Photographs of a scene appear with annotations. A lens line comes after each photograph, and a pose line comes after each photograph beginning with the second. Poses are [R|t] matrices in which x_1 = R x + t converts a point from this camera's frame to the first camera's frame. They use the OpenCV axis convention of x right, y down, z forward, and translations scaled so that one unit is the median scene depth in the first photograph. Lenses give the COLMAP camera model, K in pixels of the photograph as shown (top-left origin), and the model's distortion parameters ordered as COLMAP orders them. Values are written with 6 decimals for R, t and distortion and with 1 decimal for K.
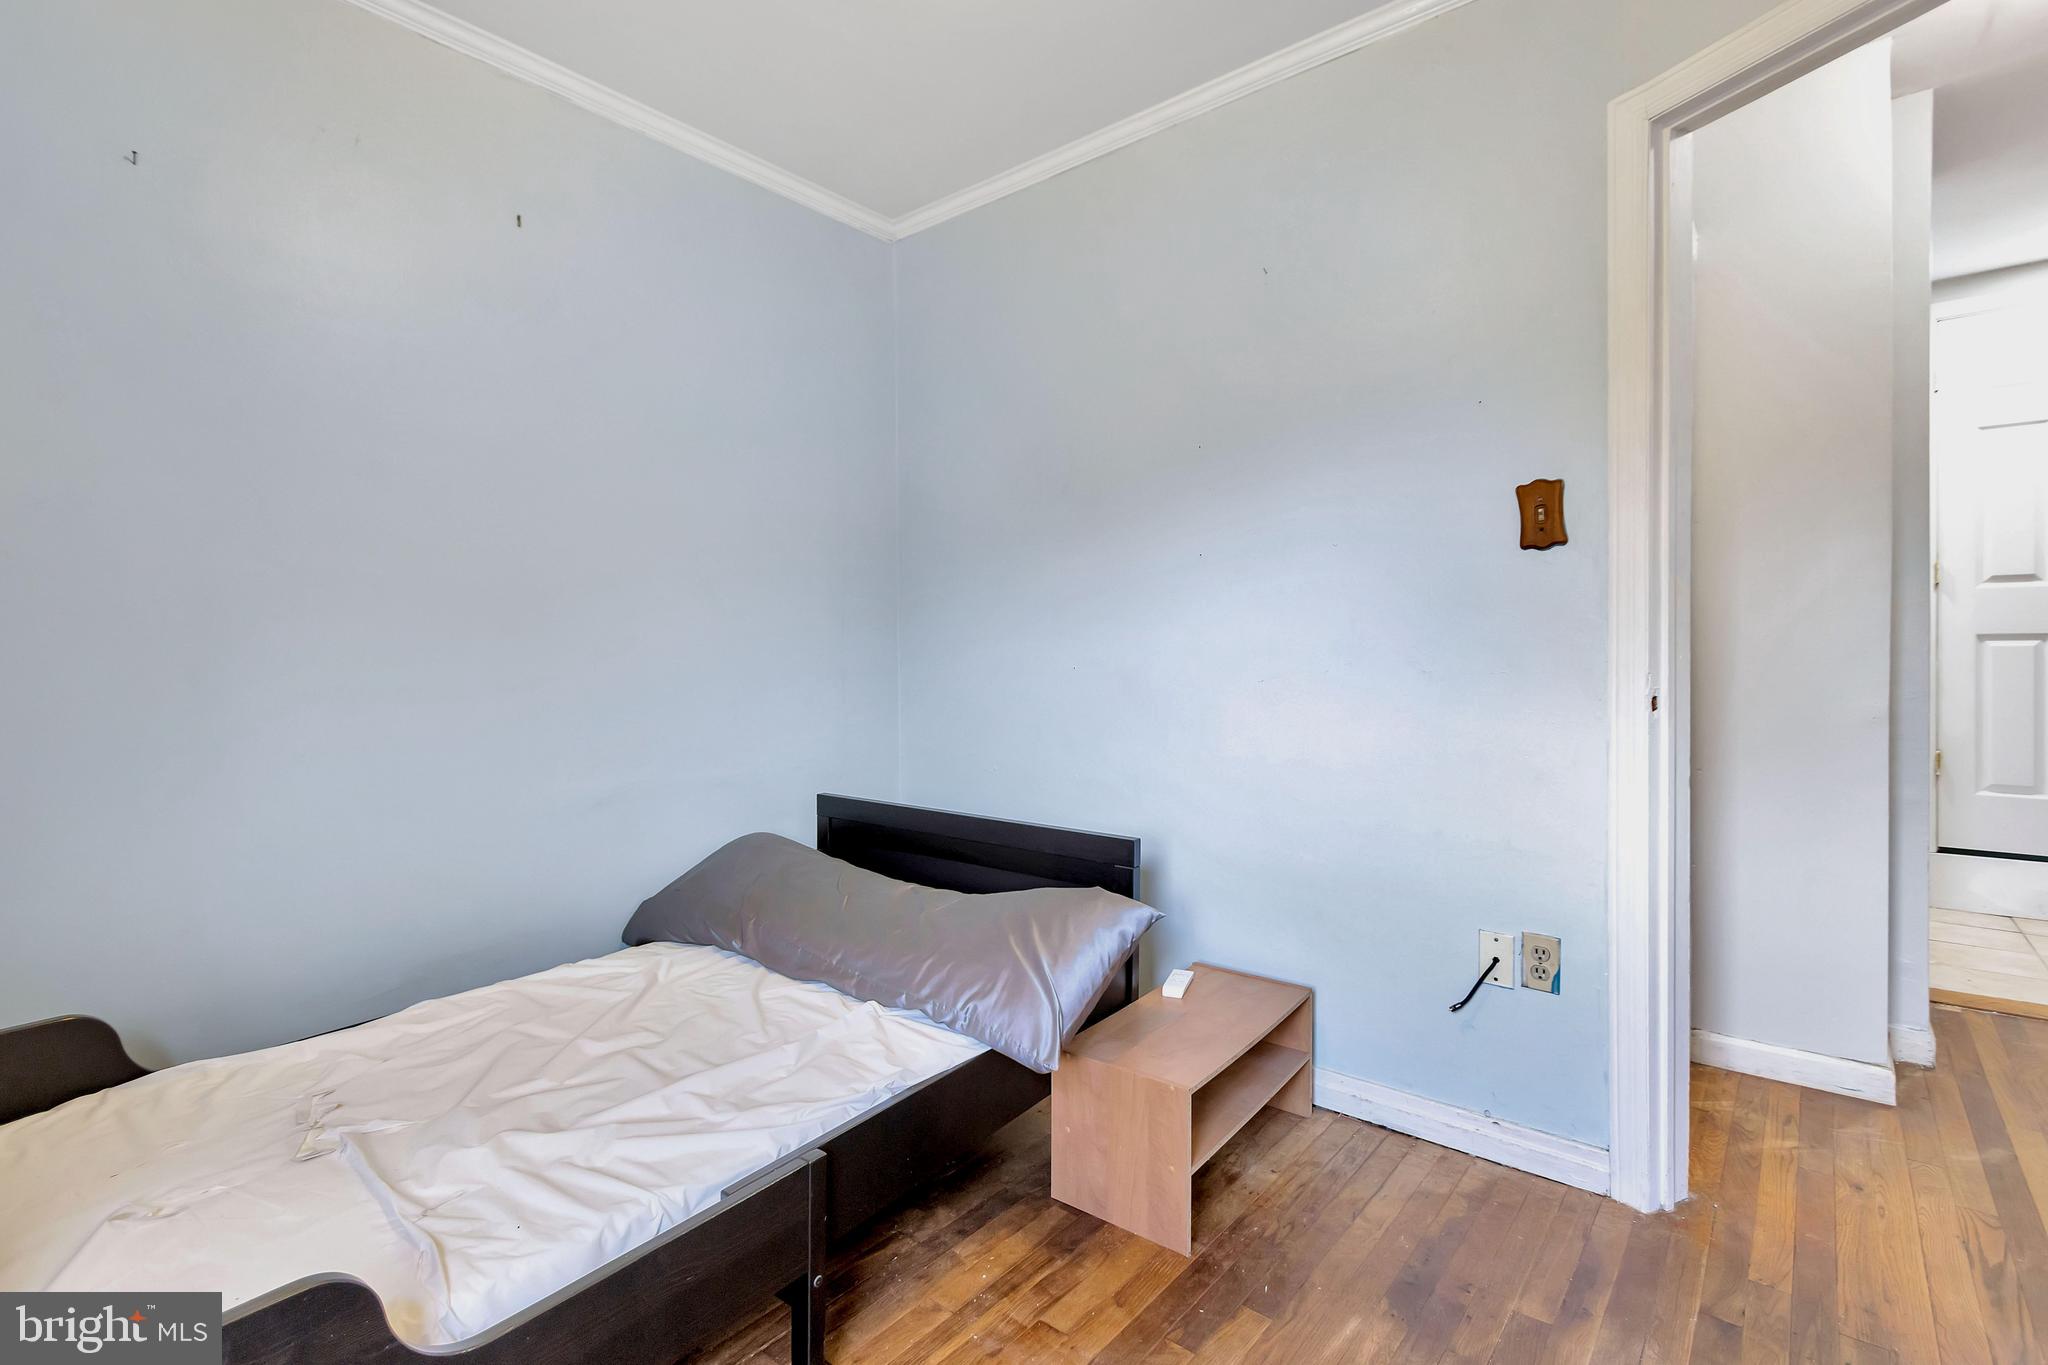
lens RADIAL K [[948.1, 0, 1024.0], [0, 948.1, 682.5], [0, 0, 1]] dist [-0.000870, -0.000137]
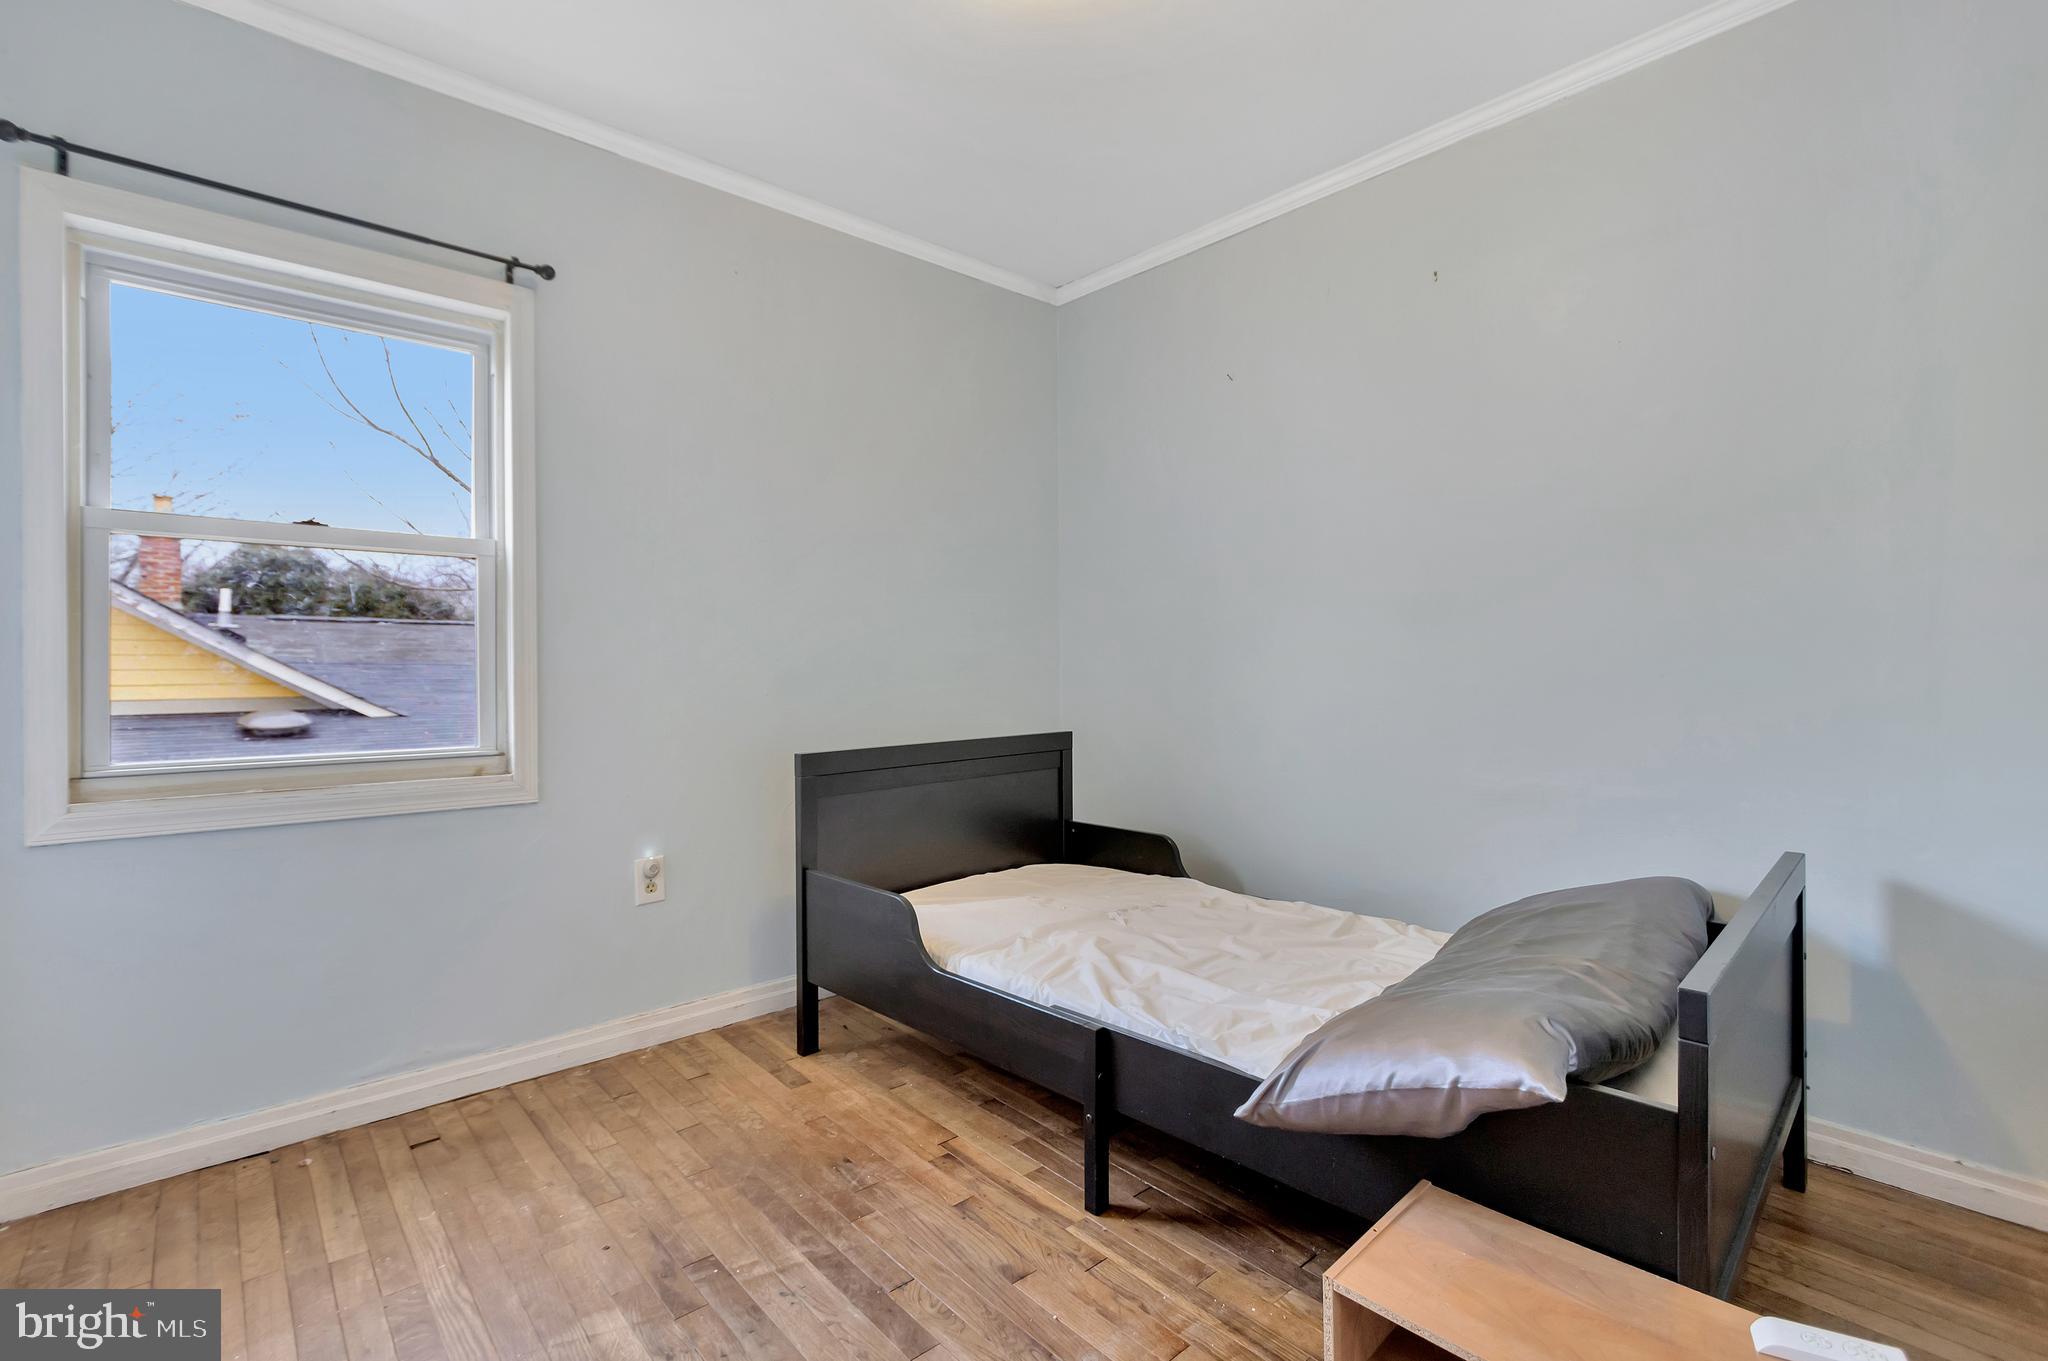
lens RADIAL K [[948.1, 0, 1024.0], [0, 948.1, 680.5], [0, 0, 1]] dist [-0.000870, -0.000137]
pose [[-0.164917, 0.021391, -0.986076, 0.982912], [-0.017043, 0.999554, 0.024534, -0.020023], [0.986160, 0.020852, -0.164479, 0.987100]]
